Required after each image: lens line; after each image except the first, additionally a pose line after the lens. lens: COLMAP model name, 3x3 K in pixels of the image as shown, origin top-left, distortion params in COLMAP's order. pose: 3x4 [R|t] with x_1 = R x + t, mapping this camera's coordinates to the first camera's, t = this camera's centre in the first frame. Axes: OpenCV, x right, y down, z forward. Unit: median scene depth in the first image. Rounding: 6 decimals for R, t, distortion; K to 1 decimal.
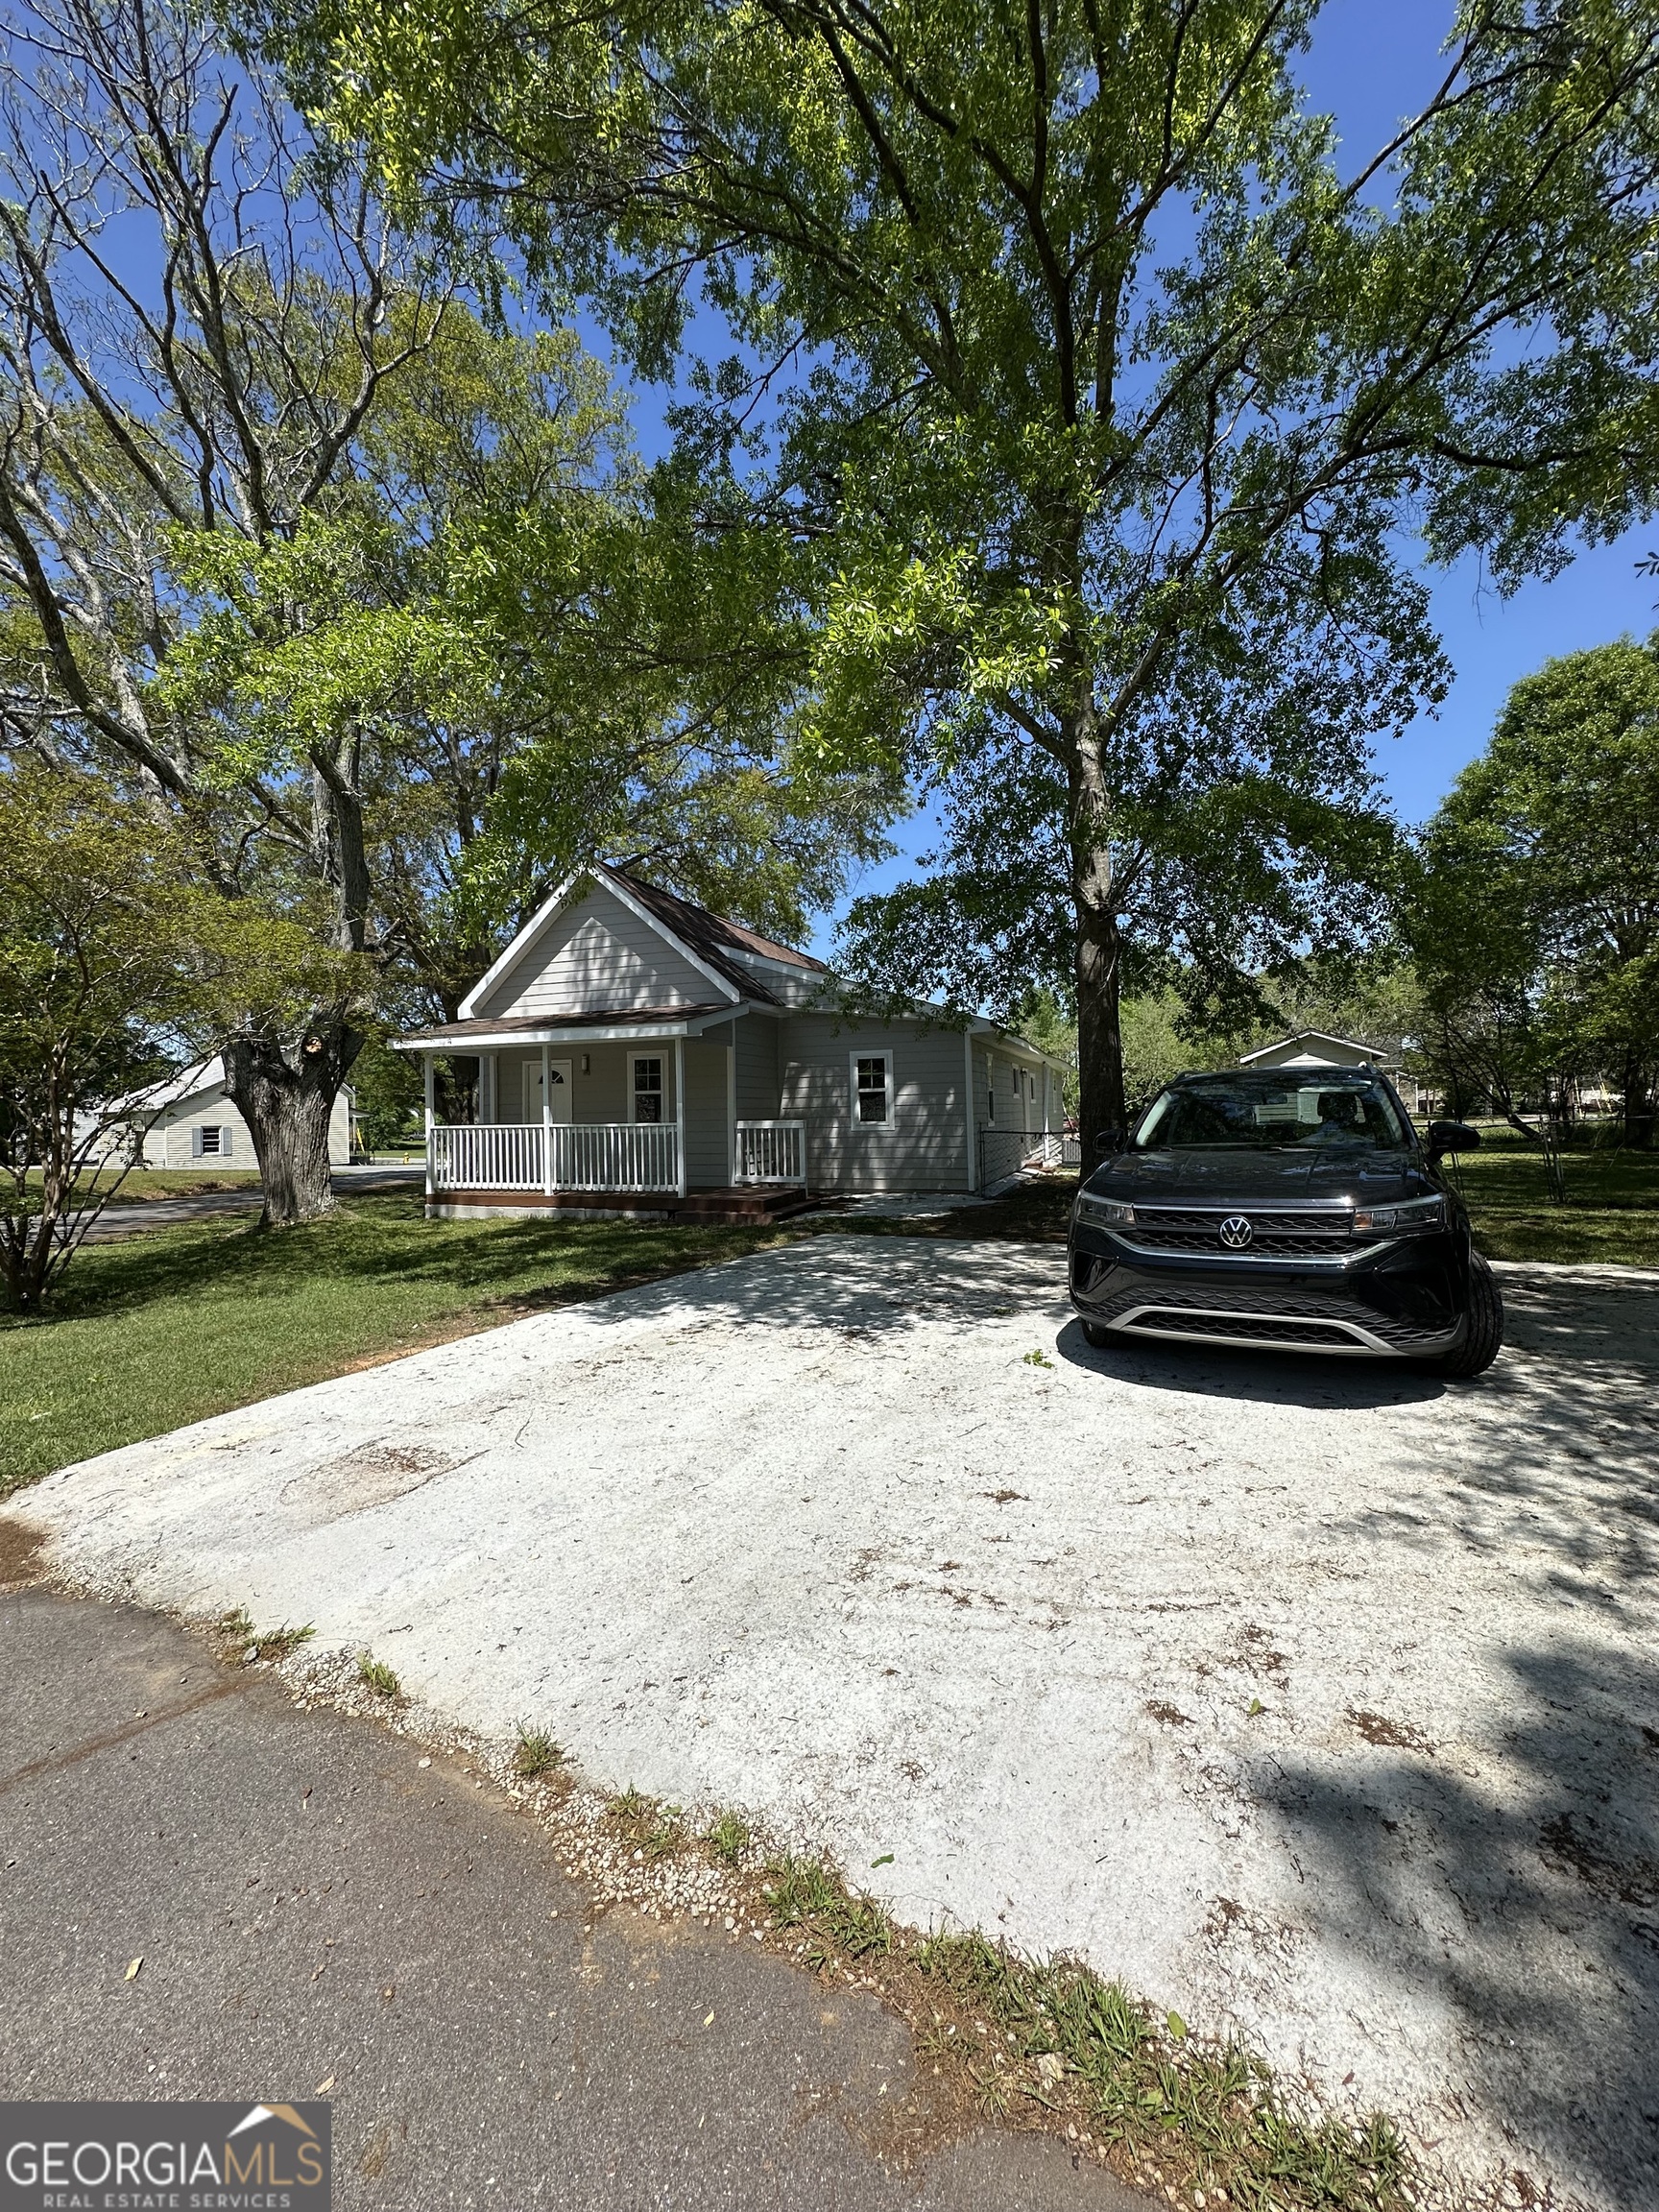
lens RADIAL K [[884.1, 0, 829.3], [0, 884.1, 1104.2], [0, 0, 1]] dist [-0.001670, 0.000661]
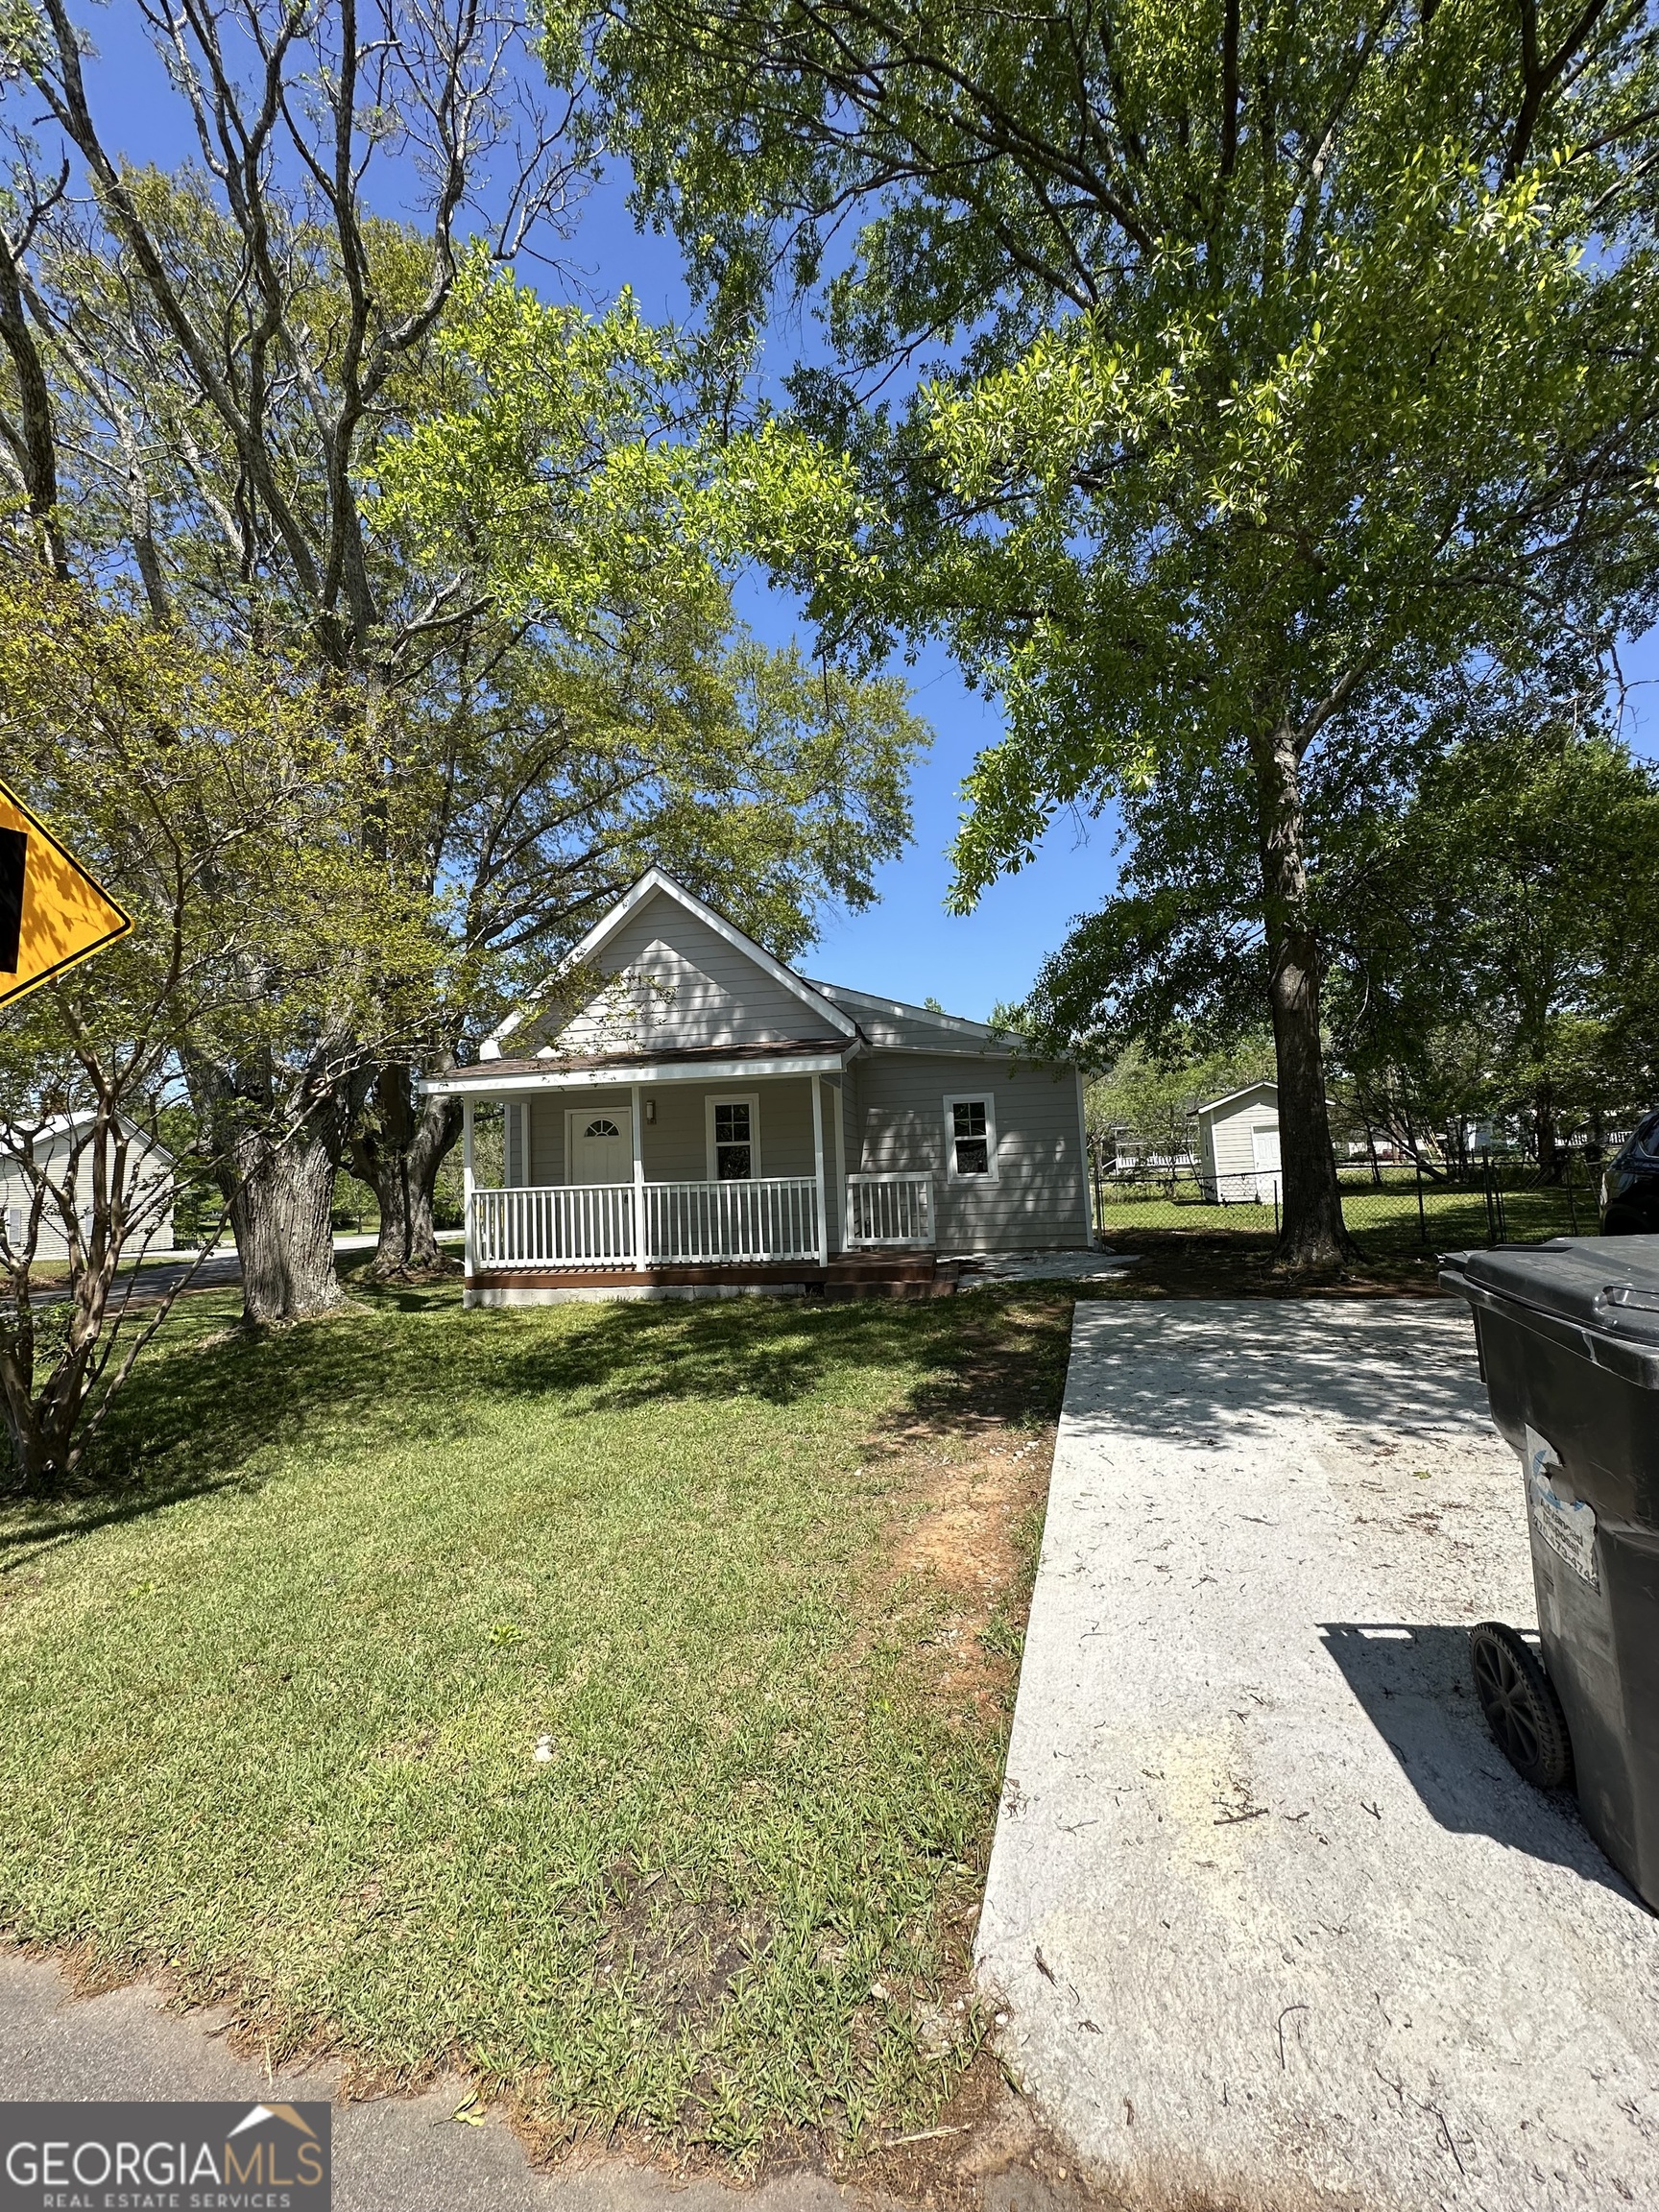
lens RADIAL K [[884.1, 0, 829.3], [0, 884.1, 1104.2], [0, 0, 1]] dist [-0.001670, 0.000661]
pose [[0.982902, -0.007722, 0.183967, -0.288751], [0.021333, 0.997168, -0.072122, 0.012593], [-0.182889, 0.074813, 0.980283, 0.163003]]
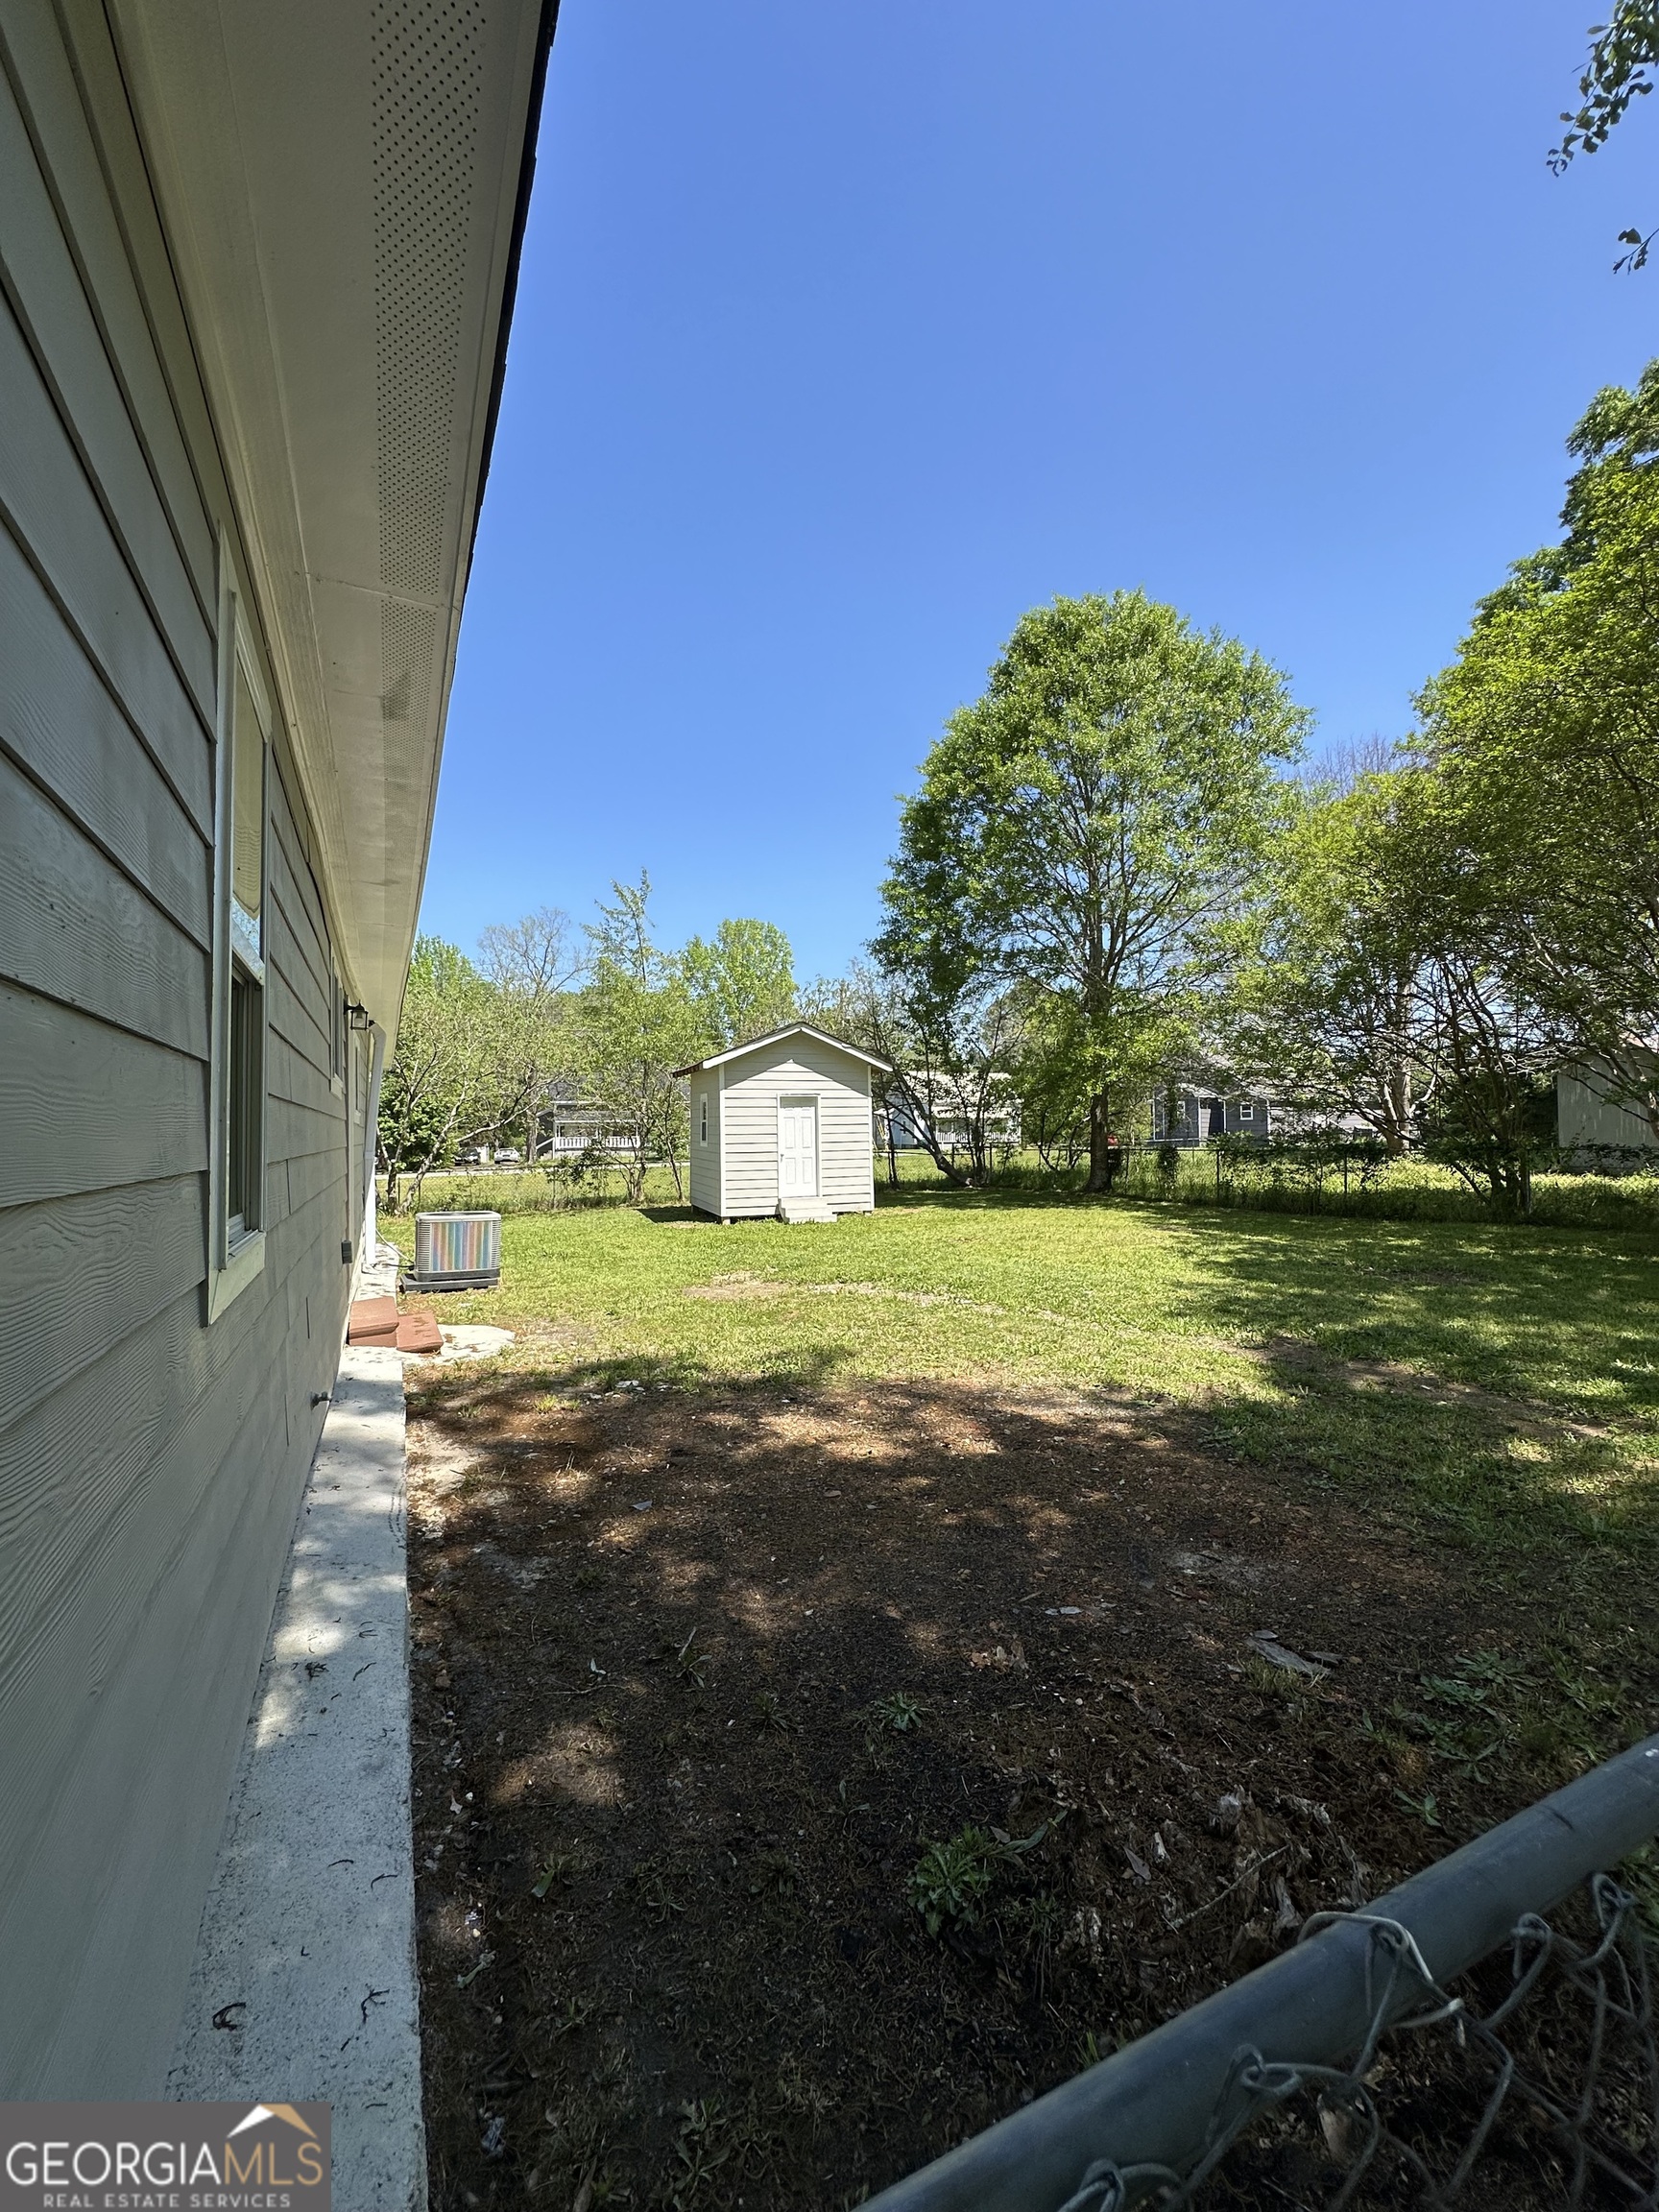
lens RADIAL K [[884.1, 0, 829.3], [0, 884.1, 1104.2], [0, 0, 1]] dist [-0.001670, 0.000661]
pose [[0.695887, 0.046651, 0.716635, 0.190433], [-0.018164, 0.998712, -0.047375, 0.007969], [-0.717922, 0.019951, 0.695838, 1.063723]]
